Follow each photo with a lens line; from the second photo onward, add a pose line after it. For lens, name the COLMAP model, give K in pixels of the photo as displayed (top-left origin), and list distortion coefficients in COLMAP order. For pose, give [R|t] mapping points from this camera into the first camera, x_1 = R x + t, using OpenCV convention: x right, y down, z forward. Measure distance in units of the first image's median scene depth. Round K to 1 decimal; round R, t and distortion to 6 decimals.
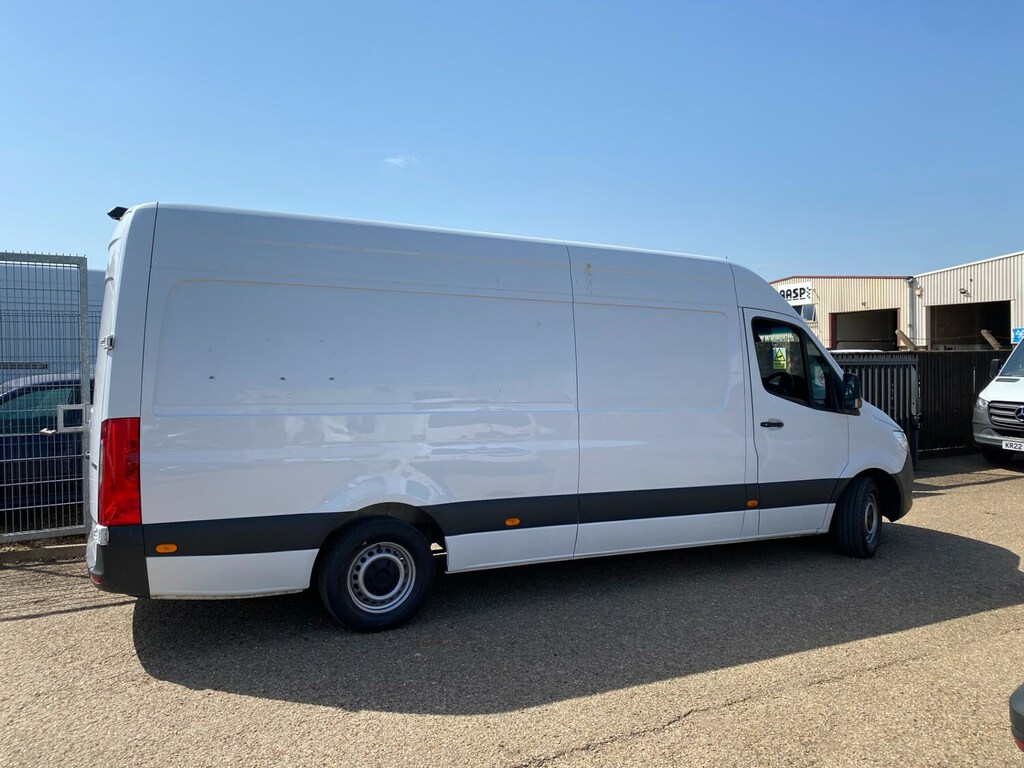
lens RADIAL K [[788.3, 0, 512.0], [0, 788.3, 384.0], [0, 0, 1]] dist [0.011051, -0.004413]
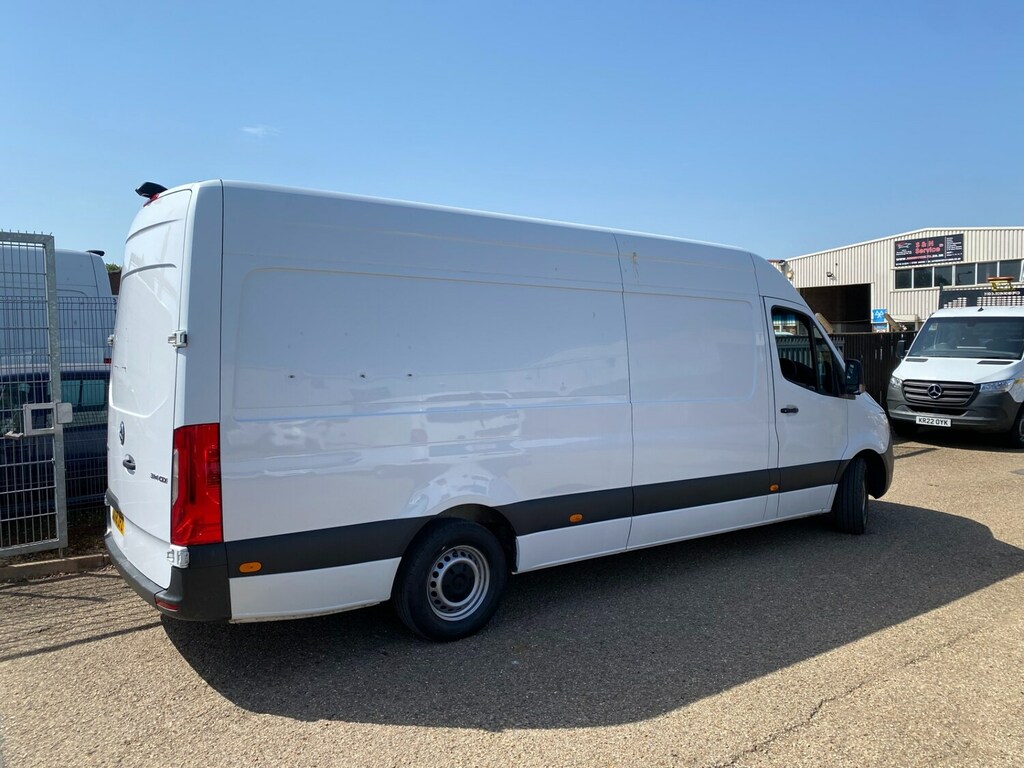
lens RADIAL K [[788.2, 0, 507.4], [0, 788.2, 382.3], [0, 0, 1]] dist [0.023885, -0.025457]
pose [[0.985787, -0.014750, 0.167351, -0.240834], [0.010548, 0.999607, 0.025969, -0.018679], [-0.167668, -0.023835, 0.985555, 0.054388]]
